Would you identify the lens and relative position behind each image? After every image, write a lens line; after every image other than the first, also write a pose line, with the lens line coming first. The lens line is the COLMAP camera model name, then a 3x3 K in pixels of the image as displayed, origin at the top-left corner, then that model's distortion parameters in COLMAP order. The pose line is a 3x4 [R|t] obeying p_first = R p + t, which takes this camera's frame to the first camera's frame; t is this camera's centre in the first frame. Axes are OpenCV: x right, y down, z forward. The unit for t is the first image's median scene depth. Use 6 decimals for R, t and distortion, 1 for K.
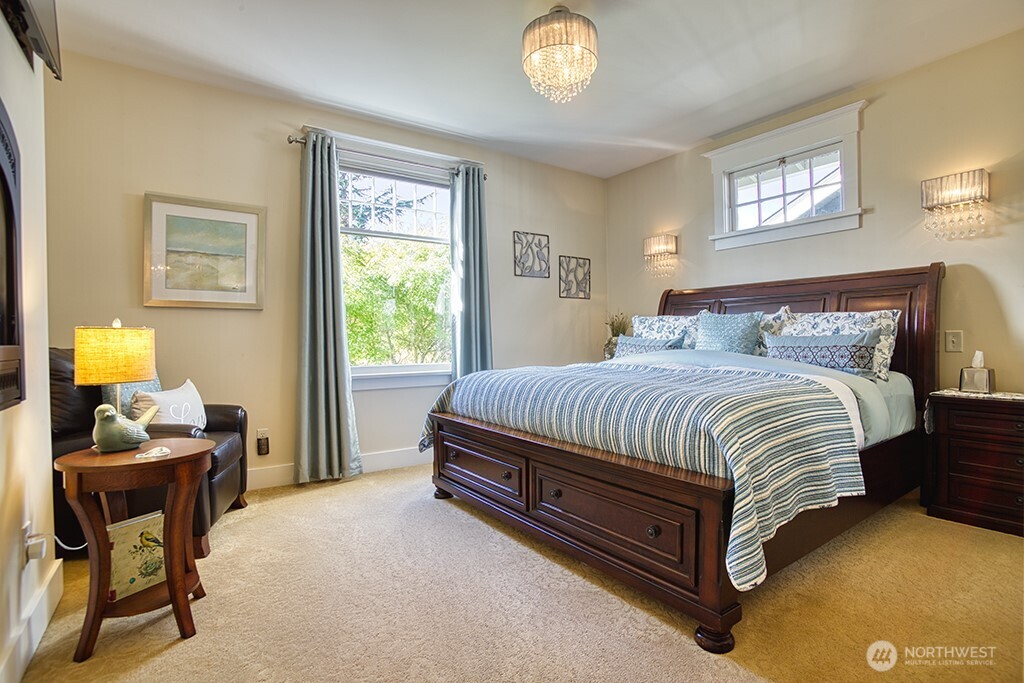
lens RADIAL K [[504.6, 0, 512.0], [0, 504.6, 341.5], [0, 0, 1]] dist [-0.038783, 0.000229]
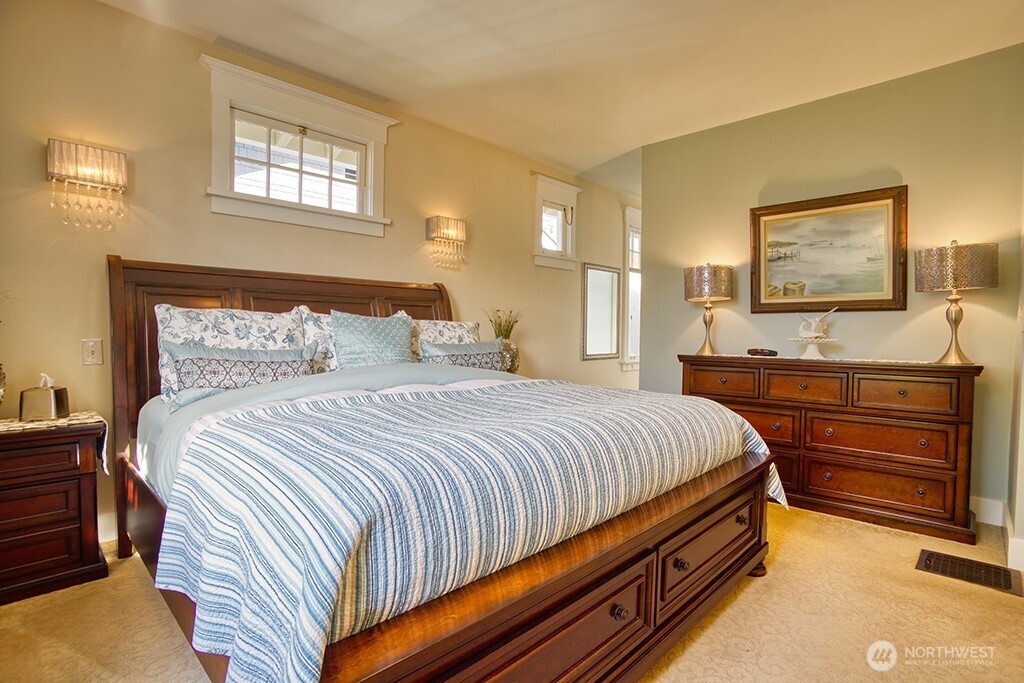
lens RADIAL K [[506.0, 0, 512.0], [0, 506.0, 341.5], [0, 0, 1]] dist [0.001022, 0.000083]
pose [[-0.185791, -0.023815, 0.982301, -0.365217], [-0.007779, 0.999711, 0.022766, -0.030584], [-0.982558, -0.003411, -0.185923, 0.811249]]
